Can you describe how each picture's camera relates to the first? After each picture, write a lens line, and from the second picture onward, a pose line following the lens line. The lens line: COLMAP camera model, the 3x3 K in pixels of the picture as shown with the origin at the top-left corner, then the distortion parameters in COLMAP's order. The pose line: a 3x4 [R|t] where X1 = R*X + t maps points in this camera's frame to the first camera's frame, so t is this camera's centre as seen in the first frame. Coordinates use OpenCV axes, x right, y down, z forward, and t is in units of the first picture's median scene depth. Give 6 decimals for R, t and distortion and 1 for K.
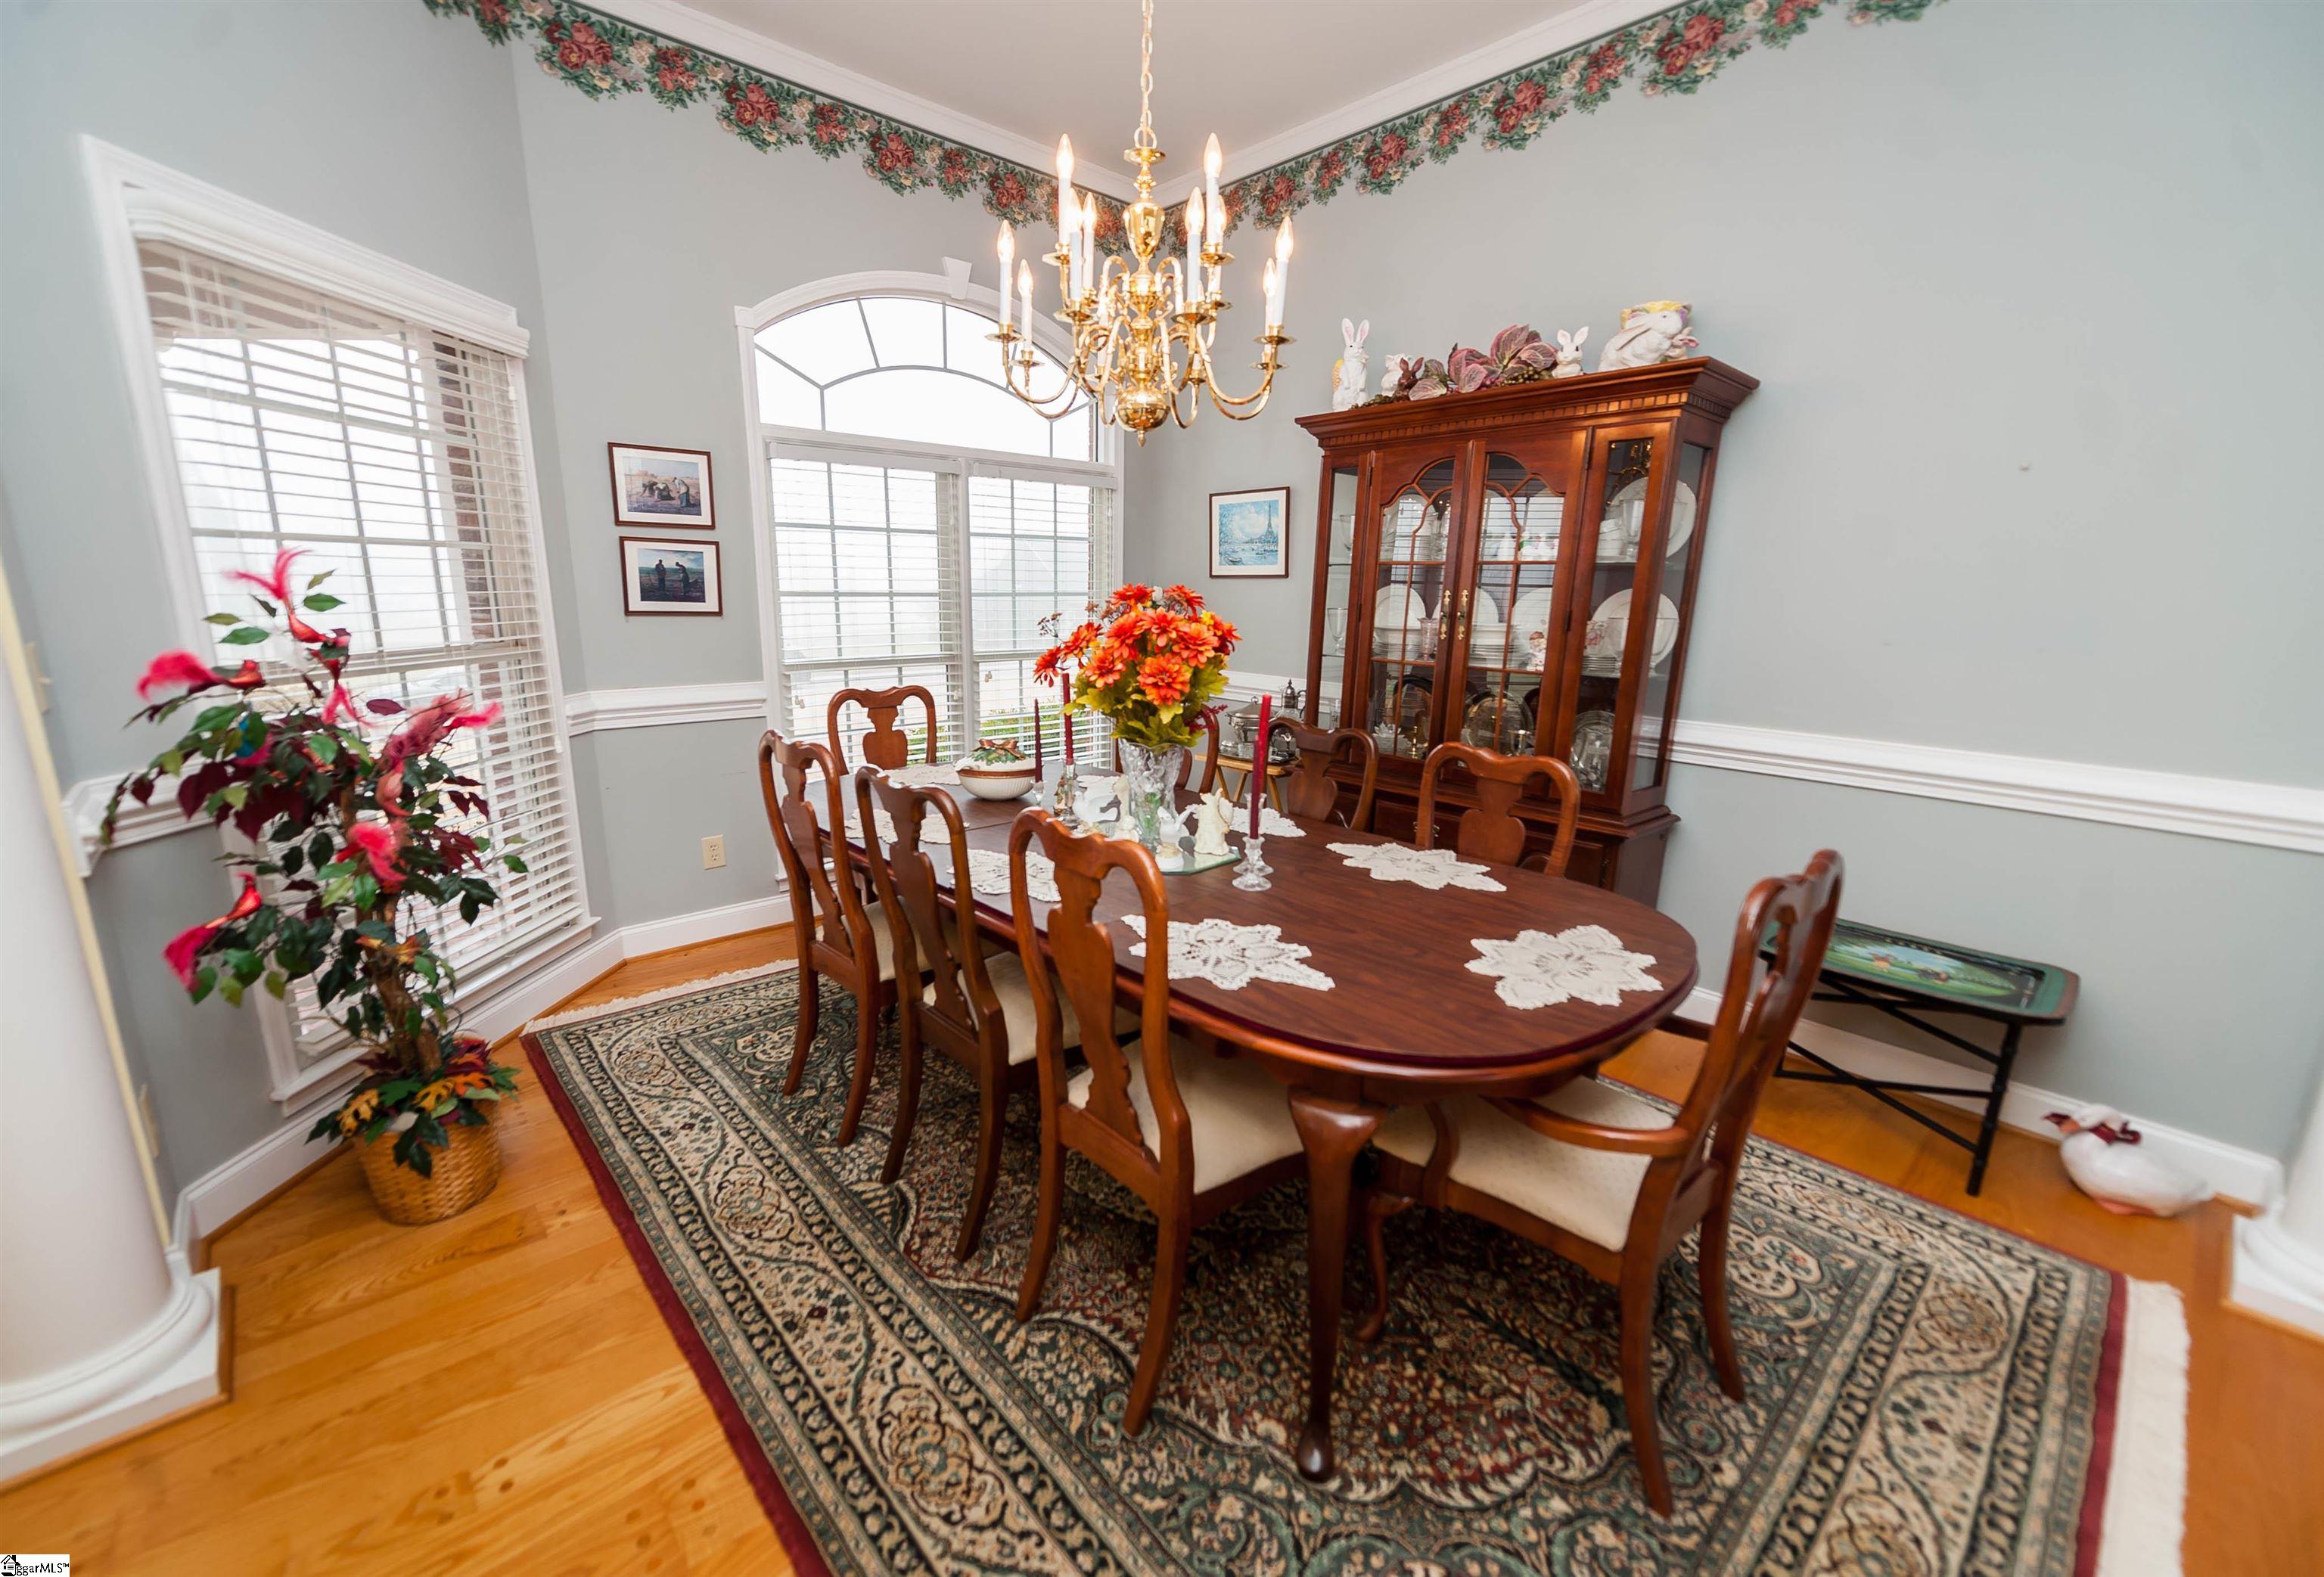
lens RADIAL K [[954.0, 0, 1136.1], [0, 954.0, 820.5], [0, 0, 1]] dist [0.001118, -0.000010]
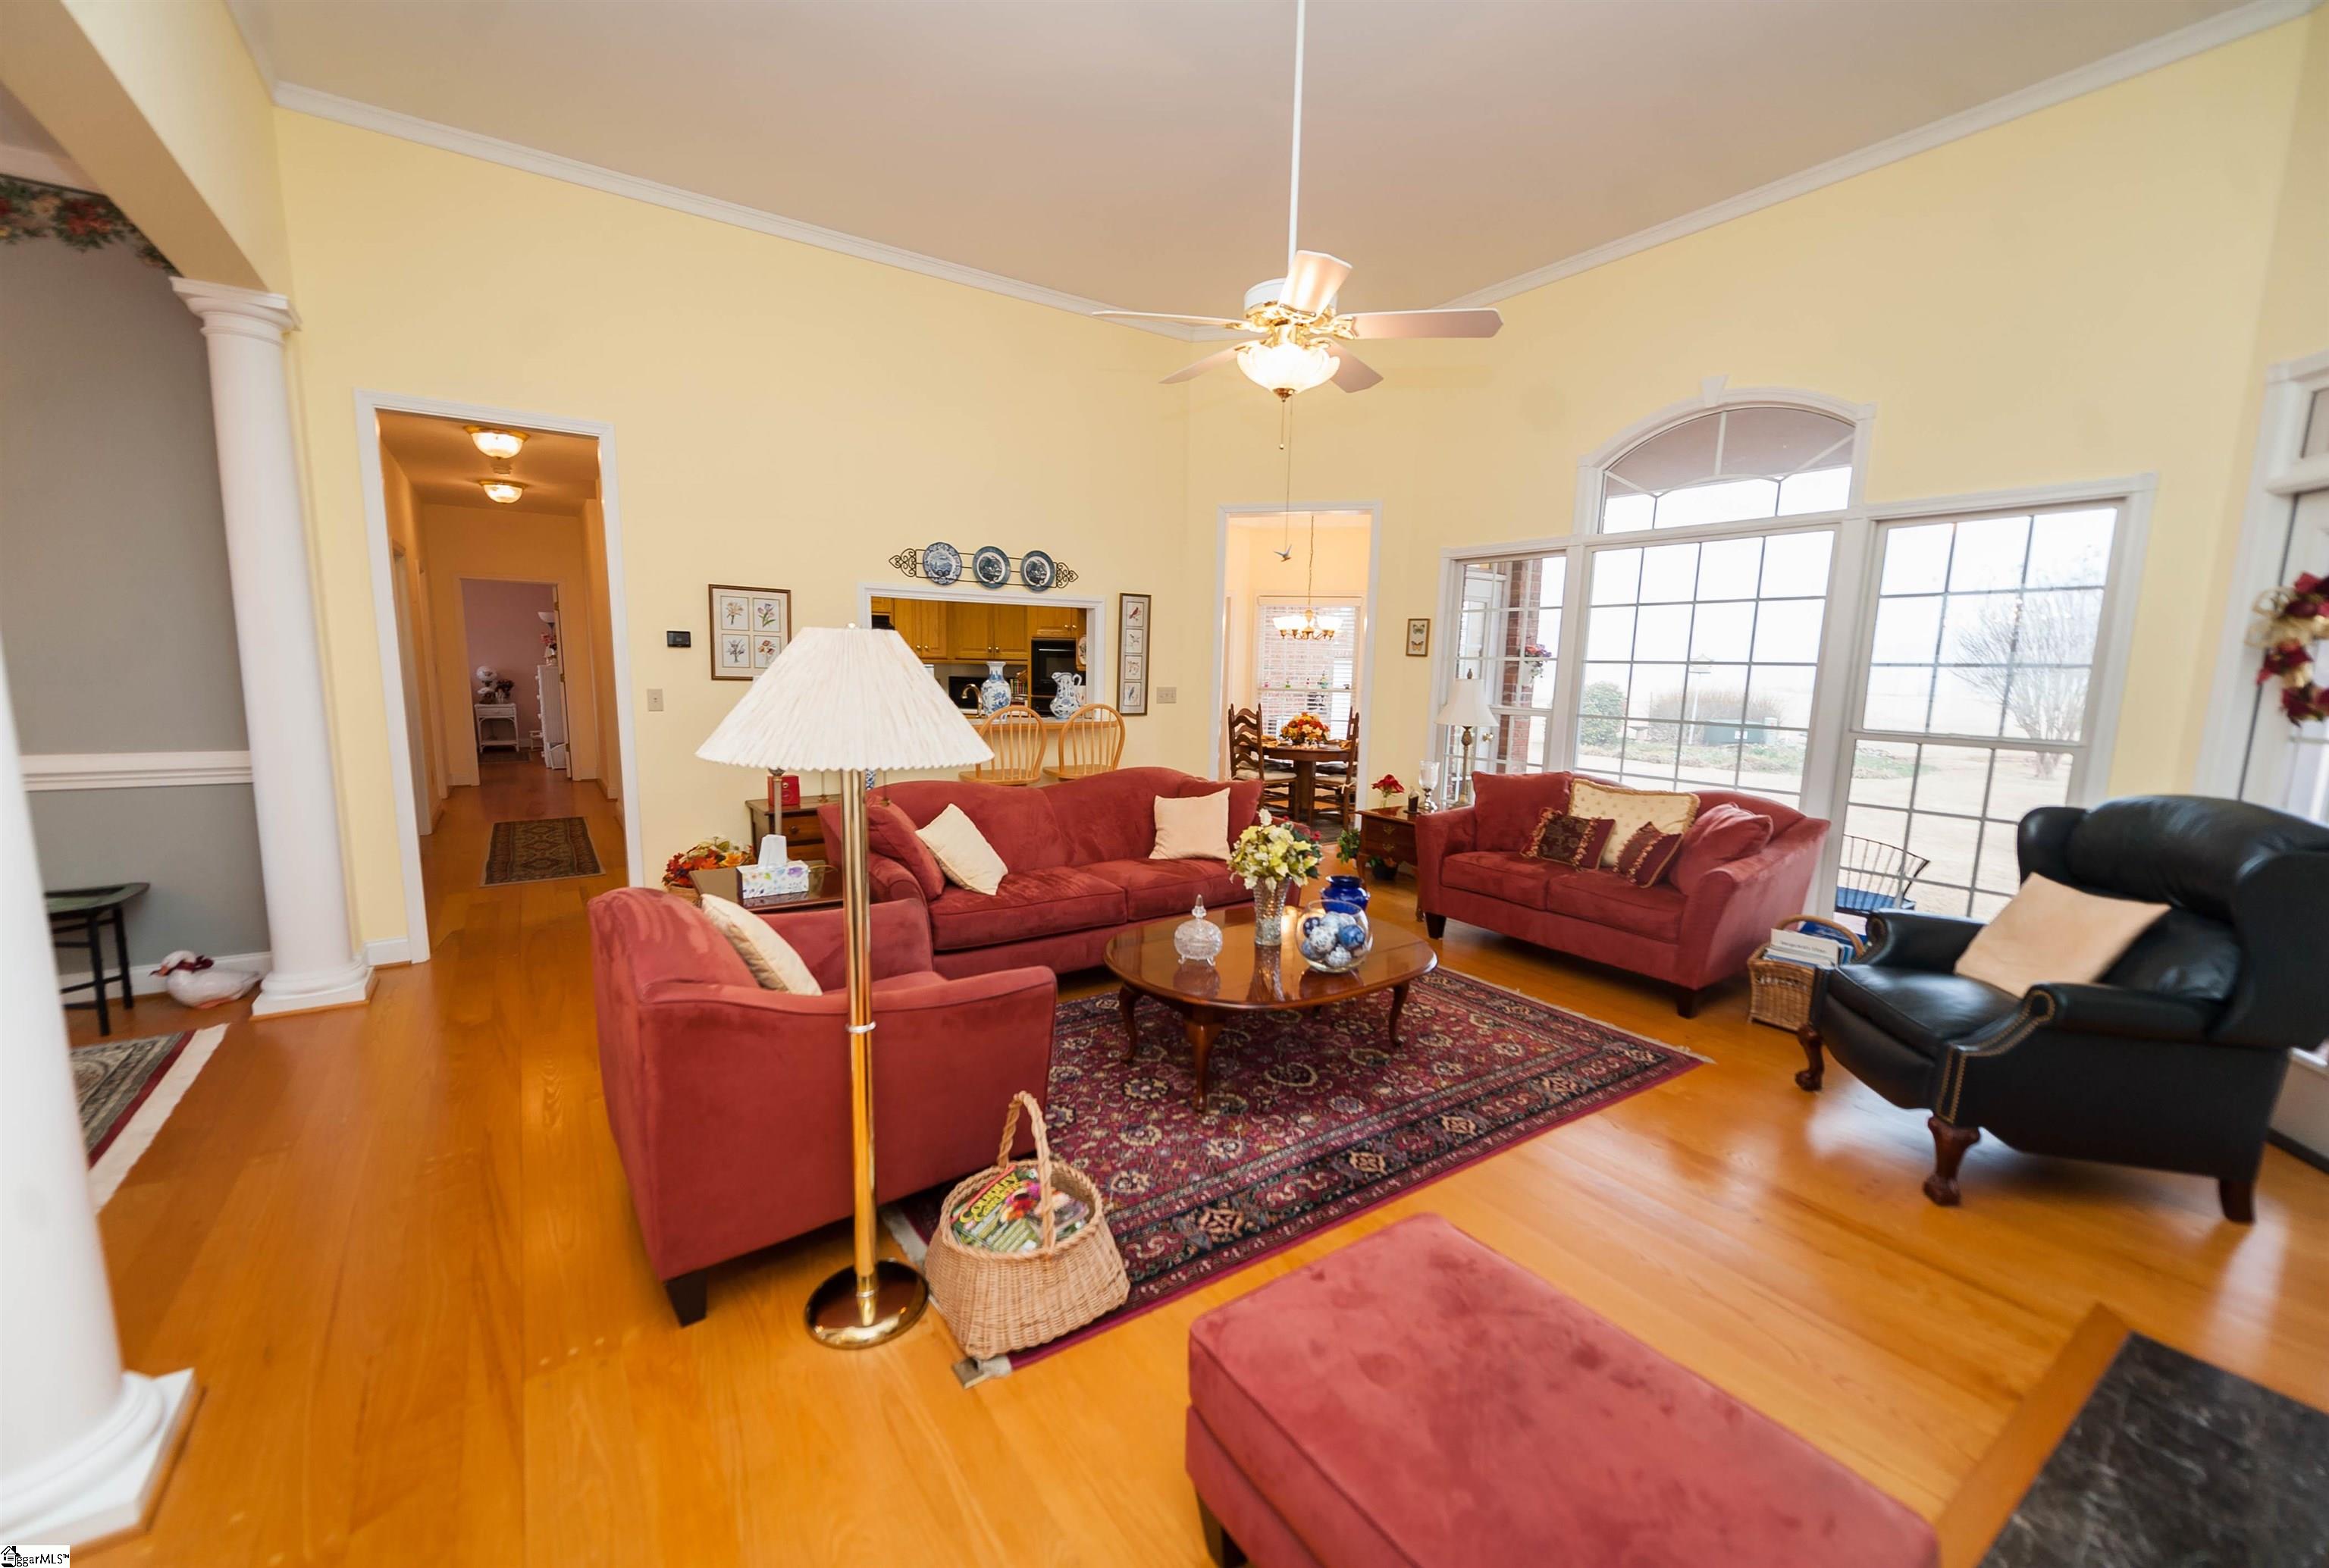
lens RADIAL K [[927.4, 0, 1156.8], [0, 927.4, 792.9], [0, 0, 1]] dist [0.019469, -0.006179]
pose [[0.116709, -0.156412, 0.980772, -0.230094], [0.220591, 0.966937, 0.127956, 0.135285], [-0.968359, 0.201416, 0.147353, -0.628991]]
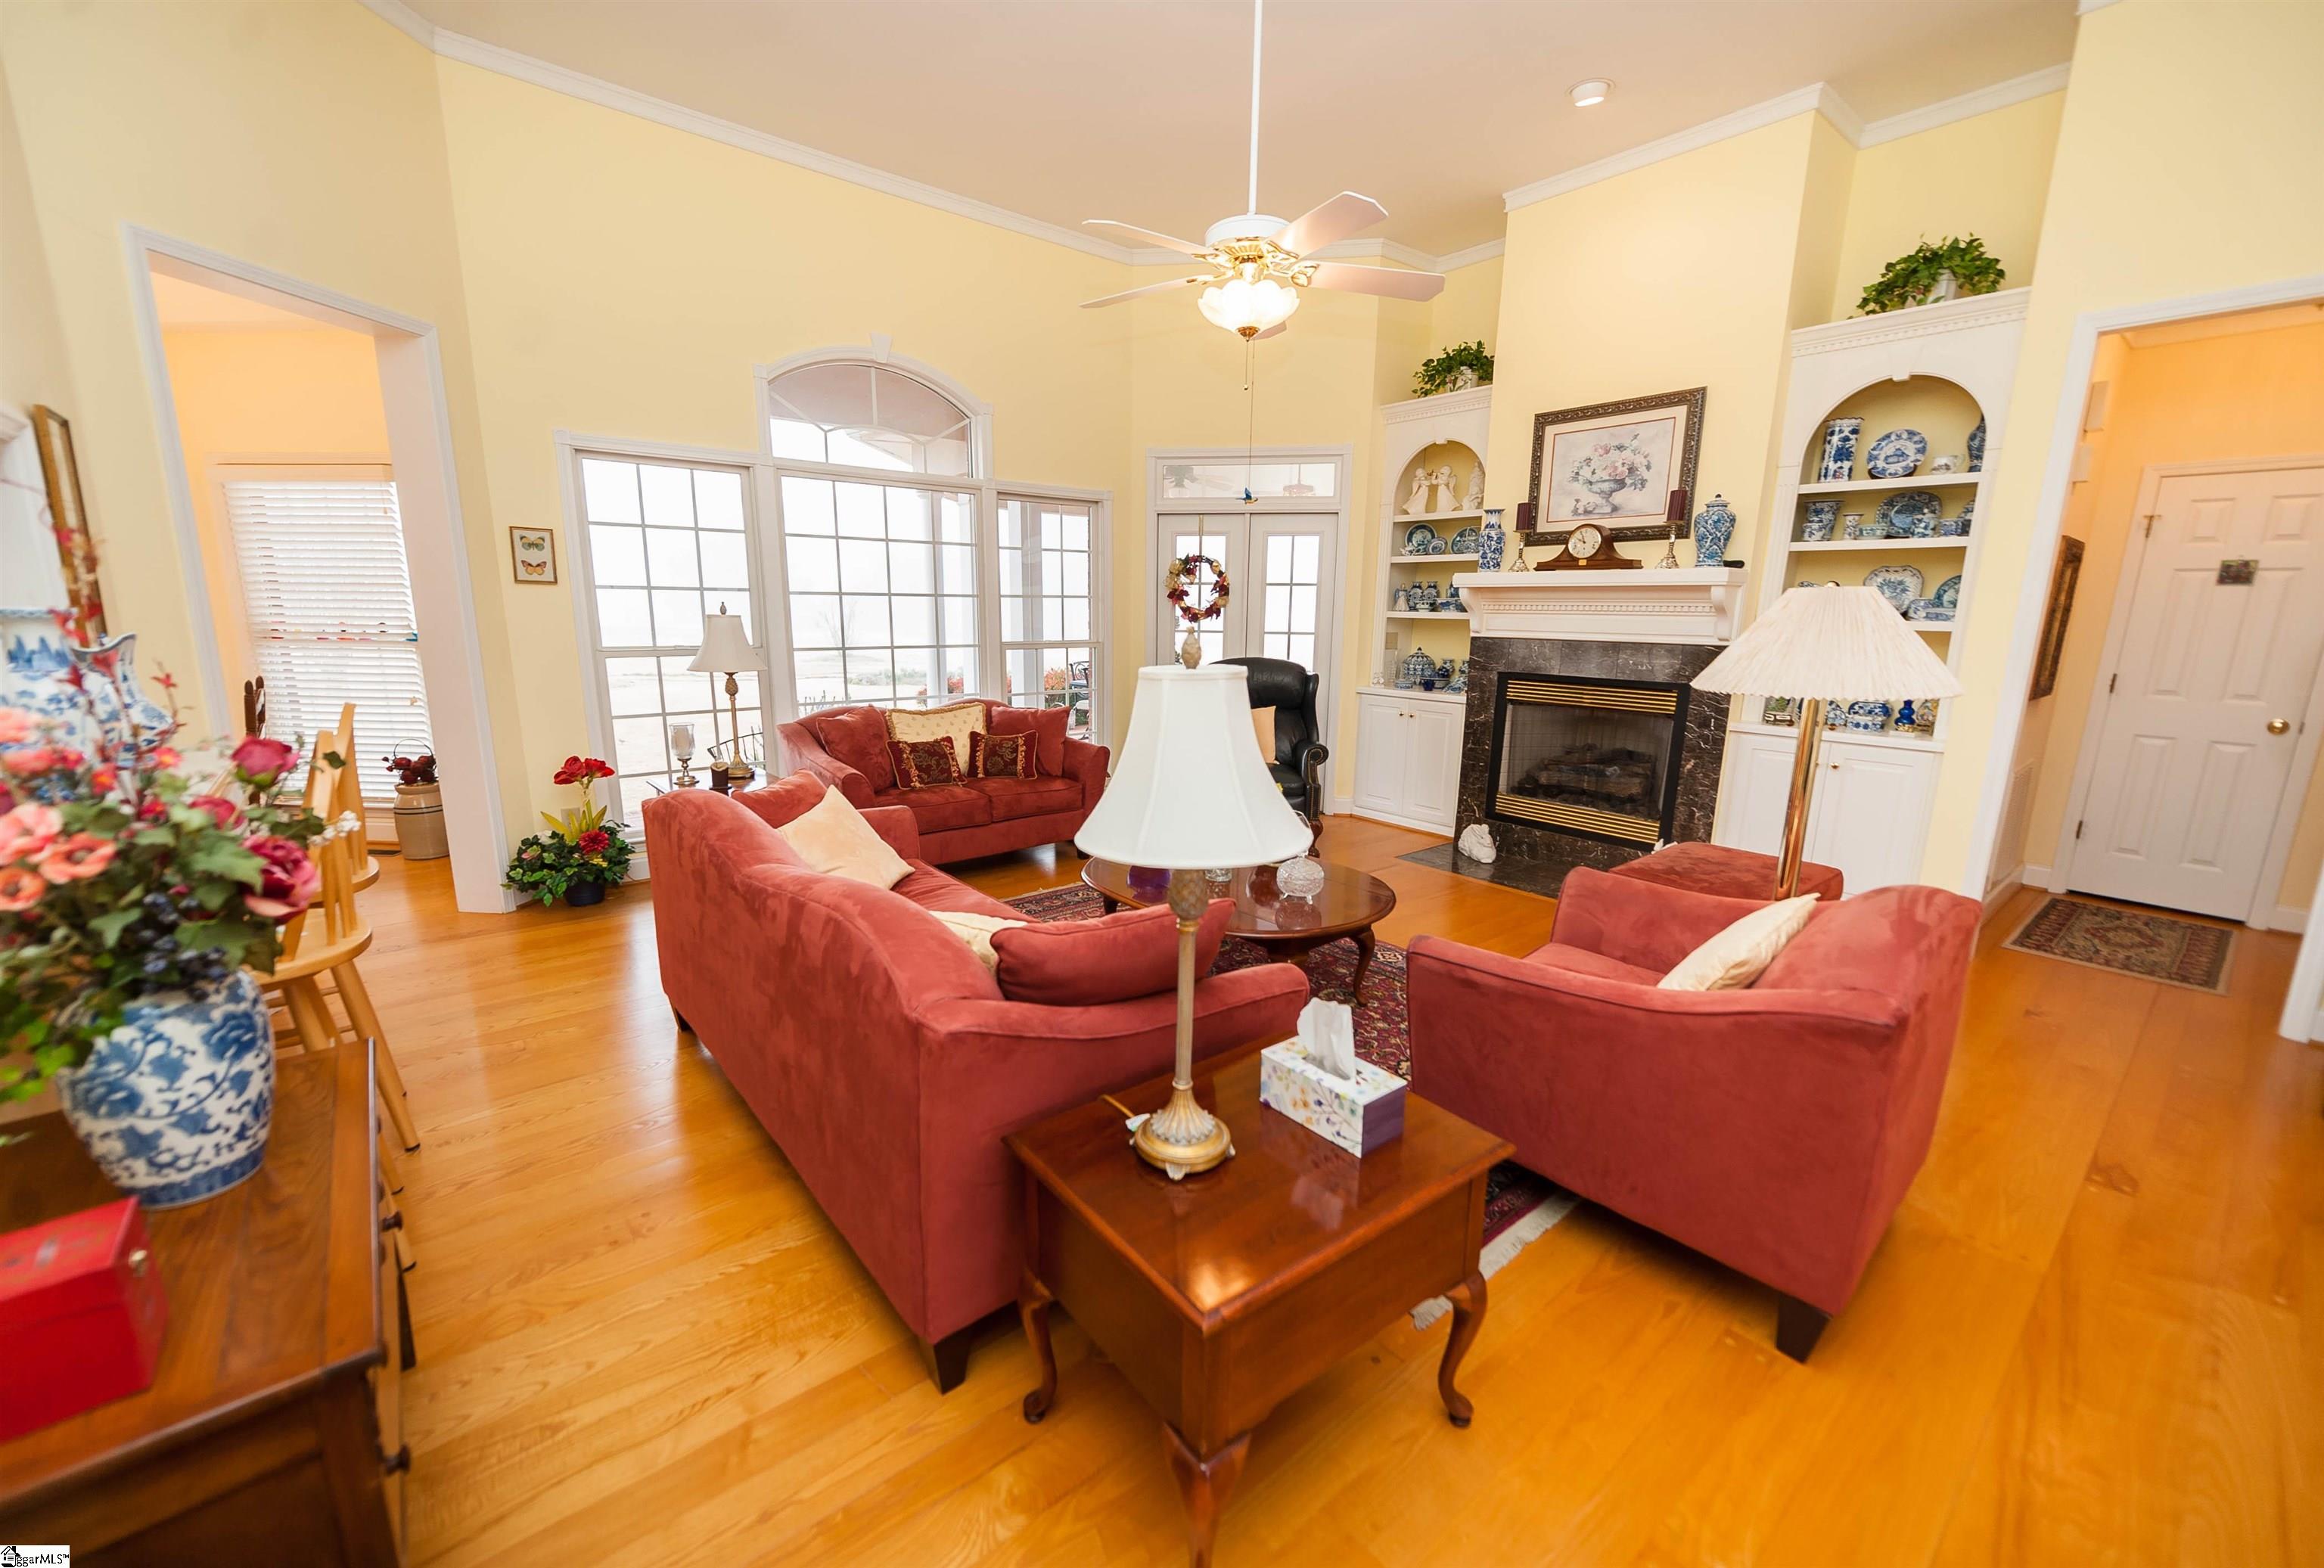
lens RADIAL K [[925.3, 0, 1154.3], [0, 925.3, 792.9], [0, 0, 1]] dist [0.019469, -0.006179]
pose [[-0.999274, -0.030459, 0.022897, 0.805352], [-0.017705, 0.903215, 0.428824, -0.082102], [-0.033742, 0.428107, -0.903098, 0.339942]]
